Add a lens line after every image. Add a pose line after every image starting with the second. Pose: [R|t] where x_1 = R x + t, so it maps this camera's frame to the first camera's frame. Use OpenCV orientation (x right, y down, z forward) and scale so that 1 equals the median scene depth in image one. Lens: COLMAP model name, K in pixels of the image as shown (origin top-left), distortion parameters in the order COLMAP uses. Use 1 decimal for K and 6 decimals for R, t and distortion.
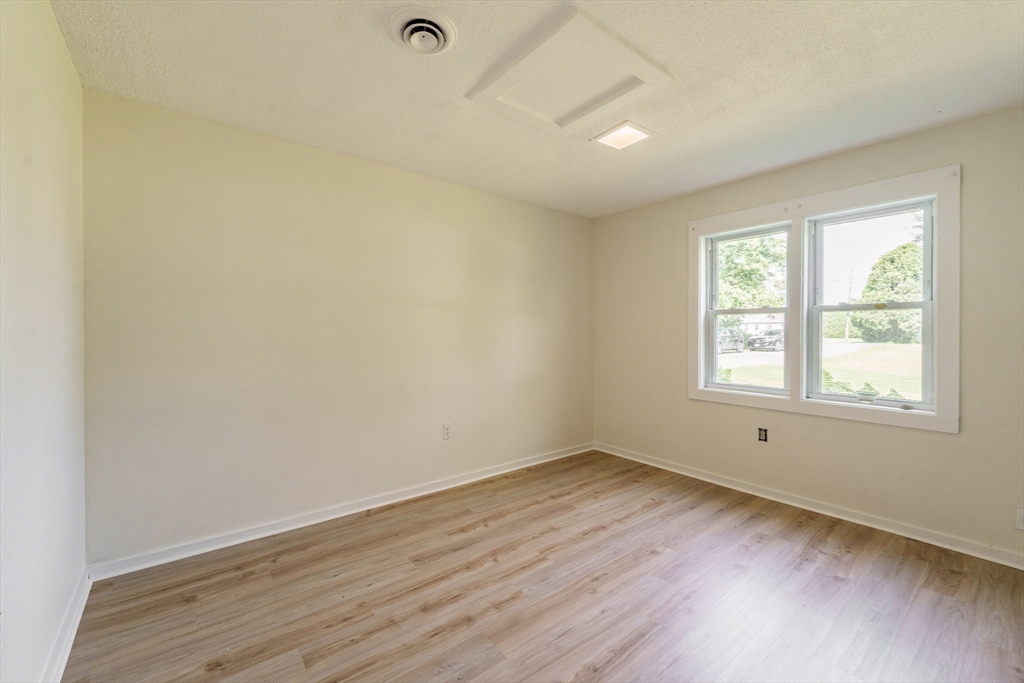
lens RADIAL K [[428.1, 0, 510.8], [0, 428.1, 338.8], [0, 0, 1]] dist [-0.003004, -0.000225]
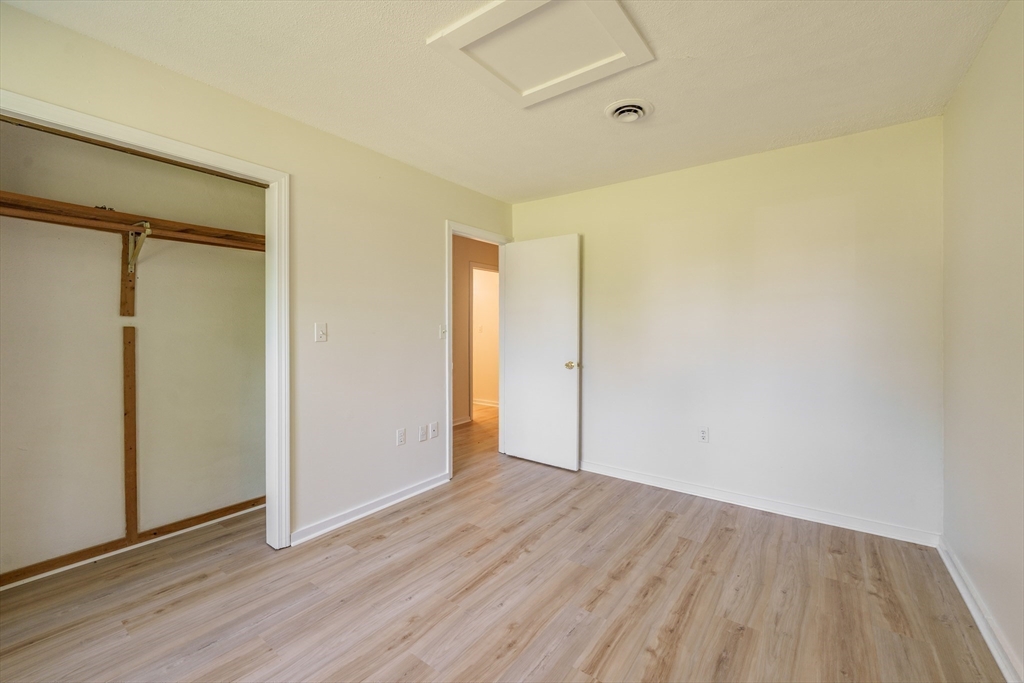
lens RADIAL K [[428.1, 0, 510.8], [0, 428.1, 338.8], [0, 0, 1]] dist [-0.003004, -0.000225]
pose [[-0.969685, 0.002719, -0.244342, 0.407937], [-0.007241, 0.999179, 0.039854, -0.027678], [0.244250, 0.040415, -0.968870, 1.820139]]
